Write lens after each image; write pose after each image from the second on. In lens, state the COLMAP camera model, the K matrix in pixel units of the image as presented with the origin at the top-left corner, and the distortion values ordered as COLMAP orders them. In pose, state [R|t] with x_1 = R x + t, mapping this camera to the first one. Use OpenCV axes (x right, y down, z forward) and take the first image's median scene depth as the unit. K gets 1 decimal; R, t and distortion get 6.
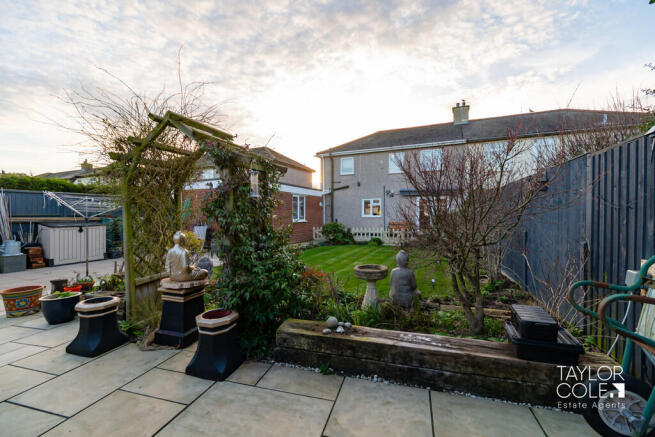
lens RADIAL K [[284.3, 0, 327.5], [0, 284.3, 218.5], [0, 0, 1]] dist [-0.002249, -0.000537]
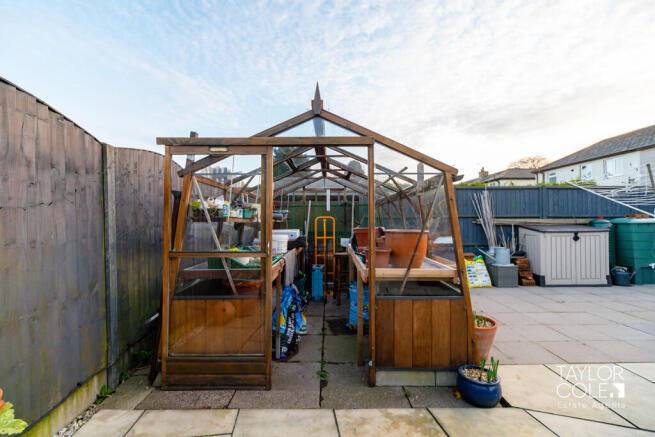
lens RADIAL K [[284.3, 0, 327.5], [0, 284.3, 218.5], [0, 0, 1]] dist [-0.002249, -0.000537]
pose [[0.387758, -0.006028, -0.921741, -0.504769], [-0.006976, 0.999931, -0.009474, 0.006114], [0.921735, 0.010104, 0.387690, 0.201478]]
